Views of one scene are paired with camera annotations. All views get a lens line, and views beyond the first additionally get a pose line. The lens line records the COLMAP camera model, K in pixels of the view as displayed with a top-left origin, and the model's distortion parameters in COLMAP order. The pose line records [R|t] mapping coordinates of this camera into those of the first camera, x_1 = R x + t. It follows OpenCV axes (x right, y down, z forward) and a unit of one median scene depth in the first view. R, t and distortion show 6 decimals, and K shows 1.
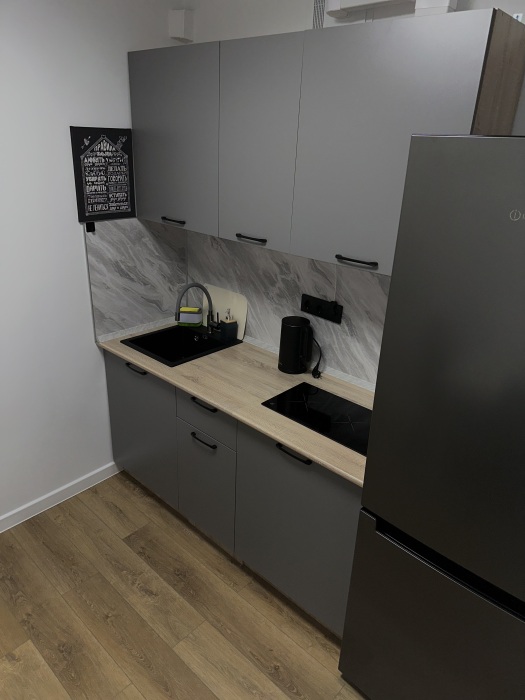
lens RADIAL K [[500.0, 0, 264.1], [0, 500.0, 353.7], [0, 0, 1]] dist [0.062553, -0.061886]
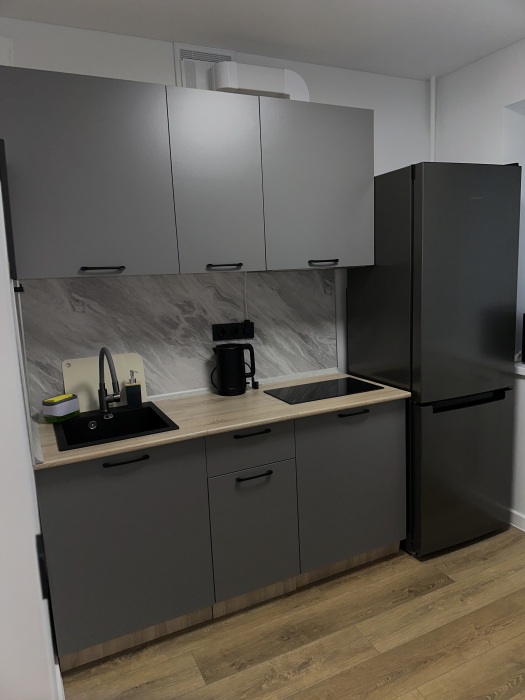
lens RADIAL K [[500.0, 0, 263.2], [0, 500.0, 358.9], [0, 0, 1]] dist [0.062553, -0.061886]
pose [[0.357991, -0.214810, 0.908680, -0.887818], [0.422533, 0.905102, 0.047499, -0.059501], [-0.832651, 0.366943, 0.414783, 0.503203]]
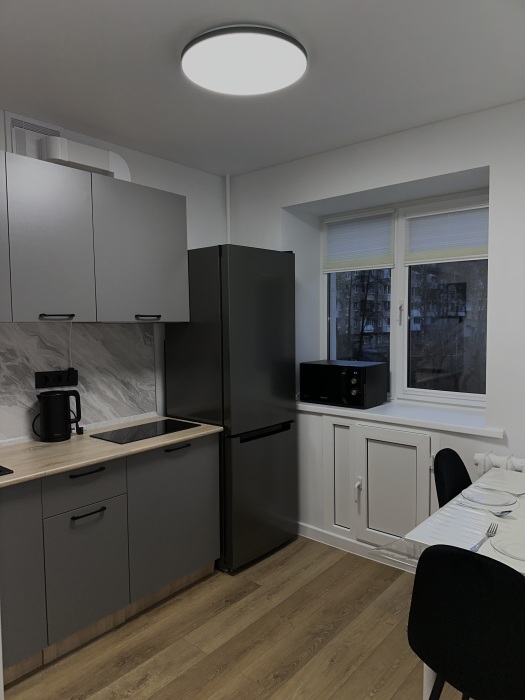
lens RADIAL K [[500.0, 0, 265.4], [0, 500.0, 361.1], [0, 0, 1]] dist [0.062553, -0.061886]
pose [[-0.054224, -0.116551, 0.991703, -1.060781], [0.400519, 0.907230, 0.128523, -0.084912], [-0.914683, 0.404165, -0.002513, 0.545151]]
